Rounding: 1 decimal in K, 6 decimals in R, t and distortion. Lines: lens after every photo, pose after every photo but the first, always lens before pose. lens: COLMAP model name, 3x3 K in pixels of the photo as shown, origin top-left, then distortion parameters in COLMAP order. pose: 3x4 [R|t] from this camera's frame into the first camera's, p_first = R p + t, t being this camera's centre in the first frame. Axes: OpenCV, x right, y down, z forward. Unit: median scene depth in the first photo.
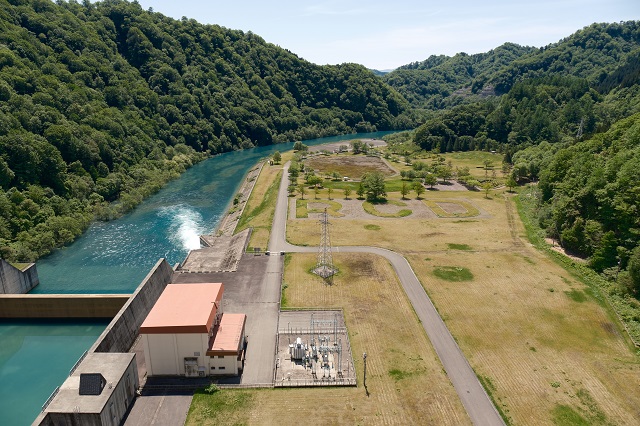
lens RADIAL K [[435.9, 0, 319.7], [0, 435.9, 212.4], [0, 0, 1]] dist [-0.018855, 0.004192]
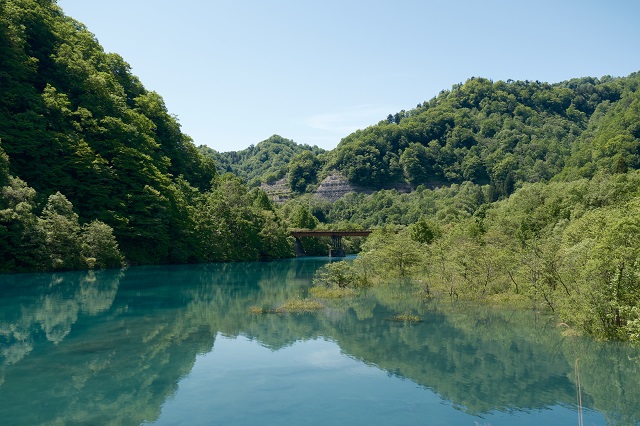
lens RADIAL K [[646.4, 0, 318.2], [0, 646.4, 213.1], [0, 0, 1]] dist [-0.005627, 0.000000]
pose [[0.845276, 0.019223, 0.533985, 0.048771], [0.151348, 0.949812, -0.273771, -0.089758], [-0.512448, 0.312229, 0.799944, 0.523200]]
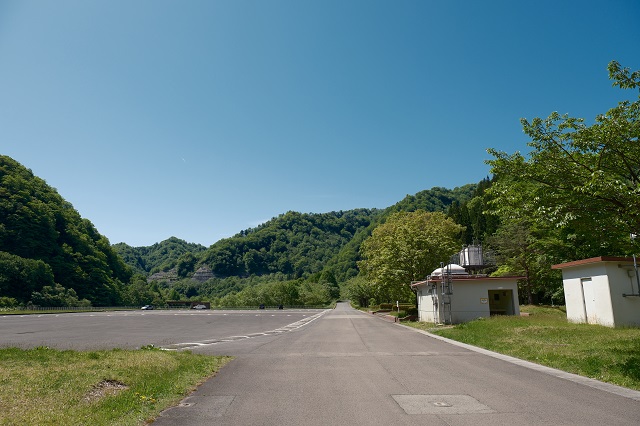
lens RADIAL K [[435.9, 0, 318.8], [0, 435.9, 218.4], [0, 0, 1]] dist [-0.018855, 0.004192]
pose [[0.684484, 0.132047, 0.716970, -0.005522], [0.213734, 0.903897, -0.370523, -0.056770], [-0.696993, 0.406858, 0.590480, 0.409028]]
